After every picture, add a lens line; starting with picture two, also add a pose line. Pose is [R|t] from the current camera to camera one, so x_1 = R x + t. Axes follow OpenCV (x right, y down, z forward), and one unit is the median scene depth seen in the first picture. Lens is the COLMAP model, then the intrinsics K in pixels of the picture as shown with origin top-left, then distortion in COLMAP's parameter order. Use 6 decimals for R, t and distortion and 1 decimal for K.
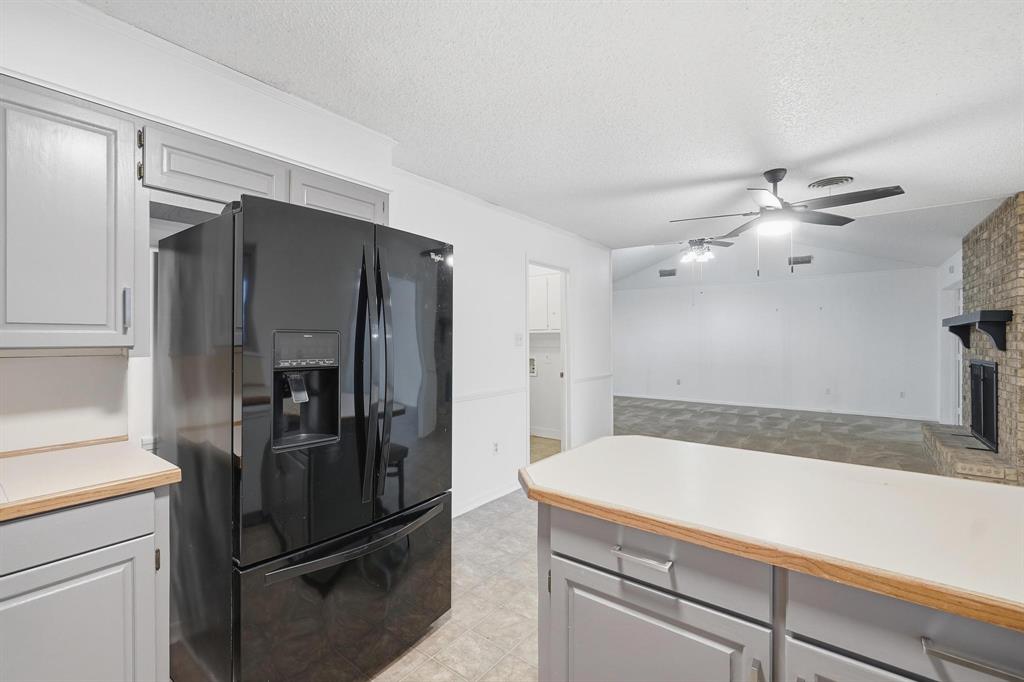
lens RADIAL K [[441.2, 0, 495.9], [0, 441.2, 339.3], [0, 0, 1]] dist [-0.004190, 0.002216]
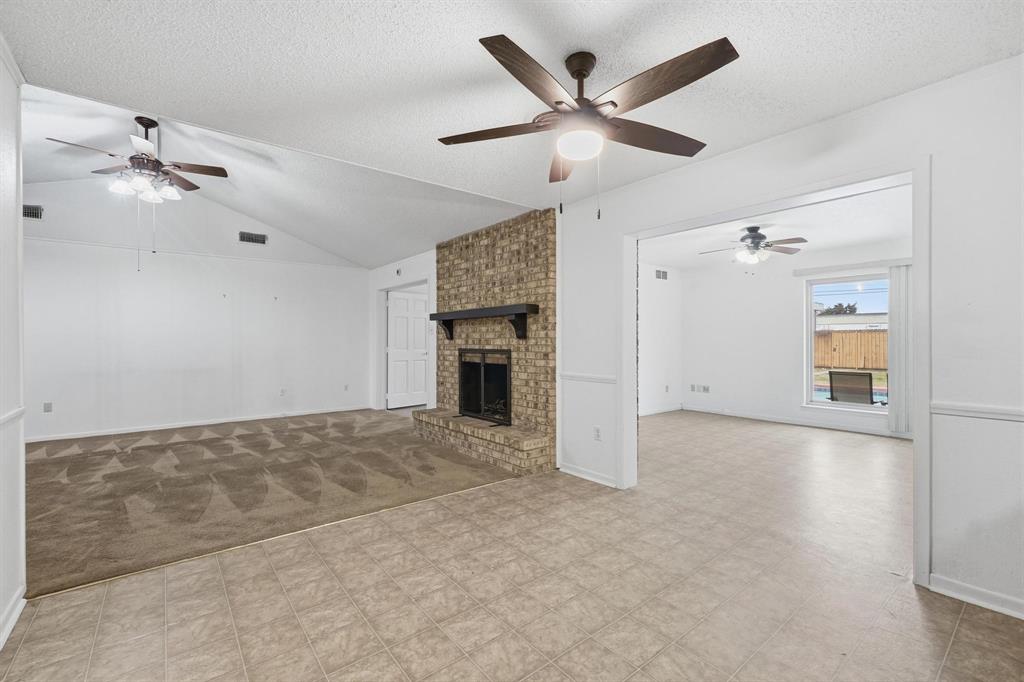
lens RADIAL K [[441.2, 0, 508.3], [0, 441.2, 339.9], [0, 0, 1]] dist [-0.004190, 0.002216]
pose [[0.217782, 0.002233, 0.975995, -0.024865], [0.000574, 0.999997, -0.002416, 0.032495], [-0.975997, 0.001087, 0.217780, 0.810985]]
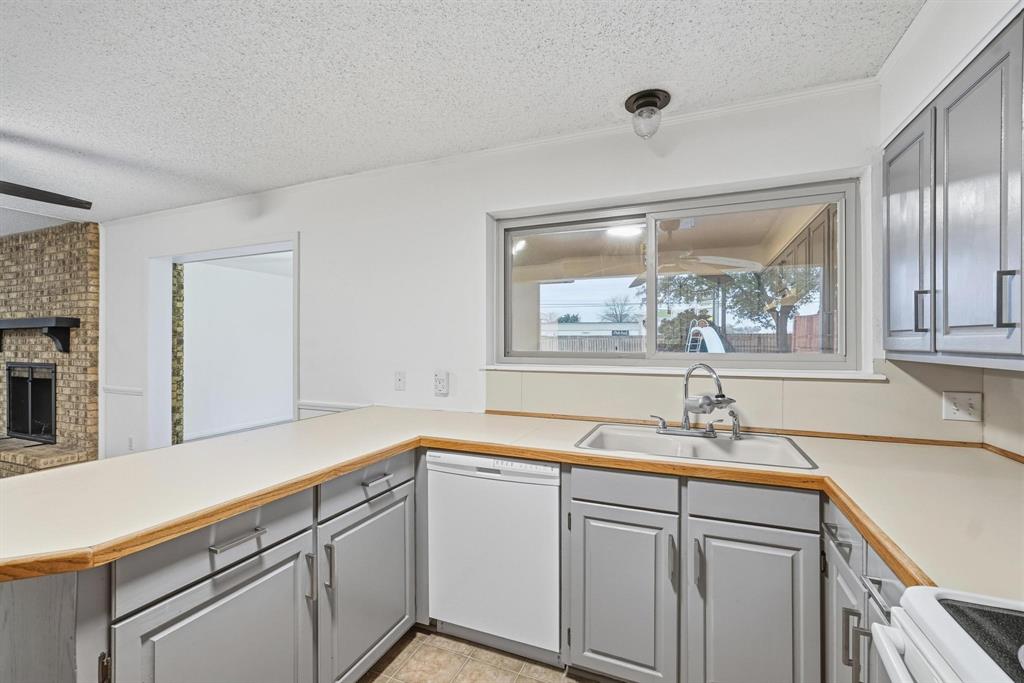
lens RADIAL K [[441.2, 0, 513.5], [0, 441.2, 341.3], [0, 0, 1]] dist [-0.004190, 0.002216]
pose [[-0.268739, 0.004032, 0.963204, -0.281487], [-0.001008, 0.999990, -0.004467, 0.000085], [-0.963212, -0.002171, -0.268733, 0.191518]]
